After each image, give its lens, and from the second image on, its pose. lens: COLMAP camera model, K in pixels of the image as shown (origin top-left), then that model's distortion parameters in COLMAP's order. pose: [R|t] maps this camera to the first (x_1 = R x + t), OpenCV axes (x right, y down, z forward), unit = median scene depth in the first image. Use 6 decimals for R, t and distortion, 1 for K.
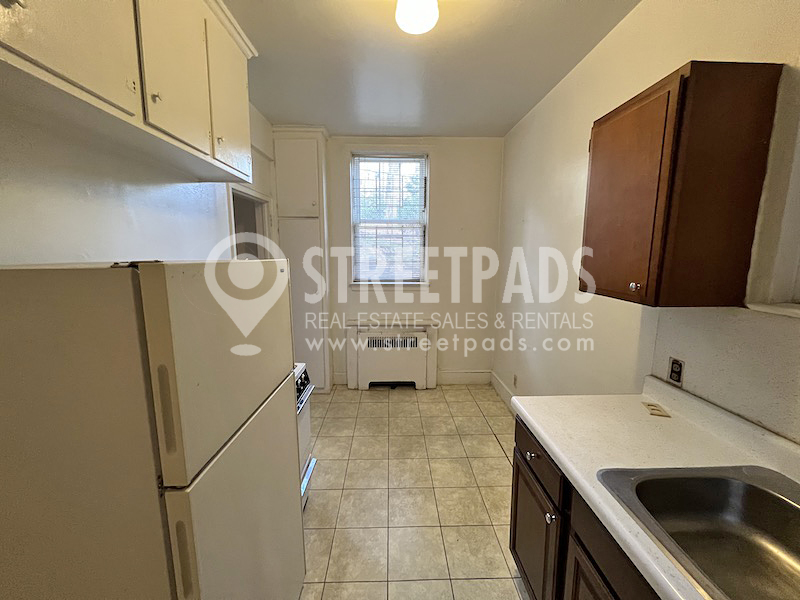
lens RADIAL K [[318.0, 0, 403.1], [0, 318.0, 303.6], [0, 0, 1]] dist [-0.002307, 0.000523]
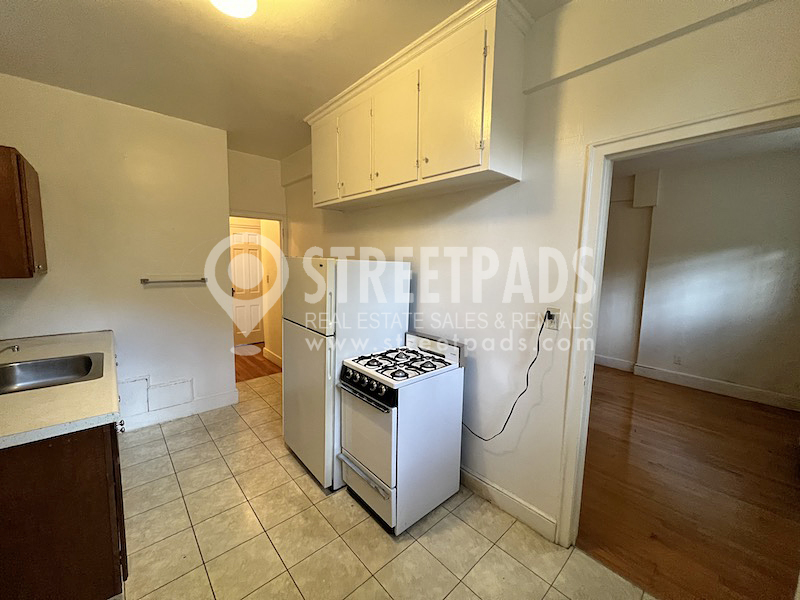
lens RADIAL K [[318.0, 0, 396.3], [0, 318.0, 297.6], [0, 0, 1]] dist [-0.002307, 0.000523]
pose [[-0.770229, 0.044531, -0.636211, 0.271836], [-0.123399, 0.968303, 0.217168, -0.267709], [0.625716, 0.245777, -0.740320, 1.853934]]
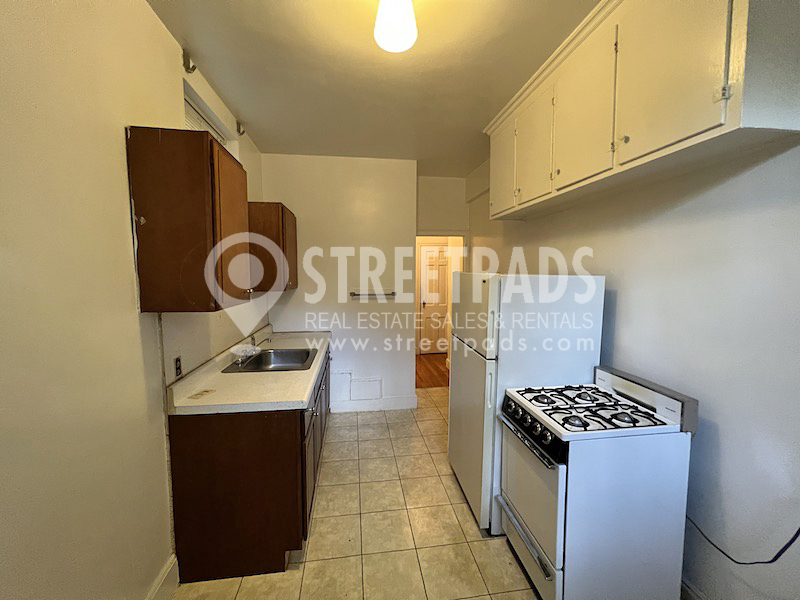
lens RADIAL K [[318.0, 0, 396.8], [0, 318.0, 298.3], [0, 0, 1]] dist [-0.002307, 0.000523]
pose [[-0.995366, -0.003018, -0.096113, 0.129649], [-0.024686, 0.974030, 0.225067, -0.274065], [0.092938, 0.226397, -0.969591, 1.814411]]
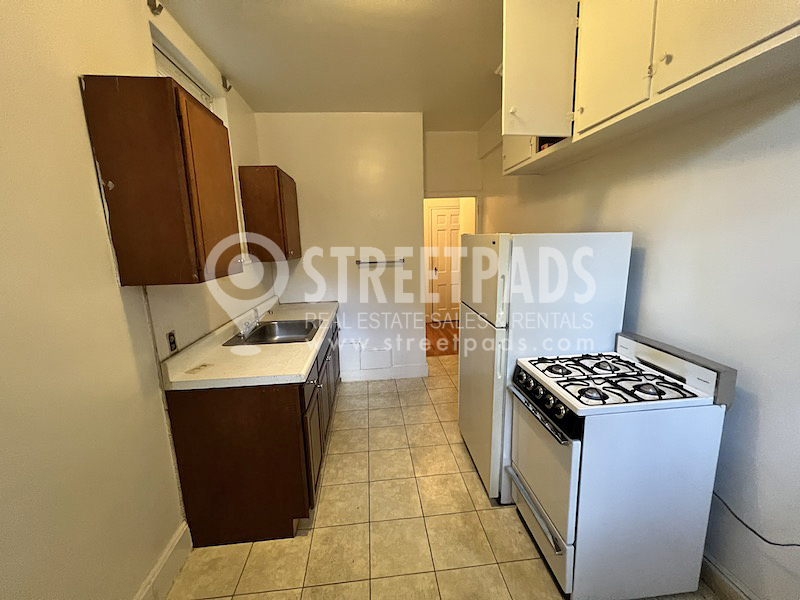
lens RADIAL K [[318.0, 0, 397.1], [0, 318.0, 298.0], [0, 0, 1]] dist [-0.002307, 0.000523]
pose [[-0.998402, 0.029499, -0.048211, 0.077329], [0.012544, 0.947373, 0.319886, -0.248063], [0.055110, 0.318770, -0.946229, 1.739845]]
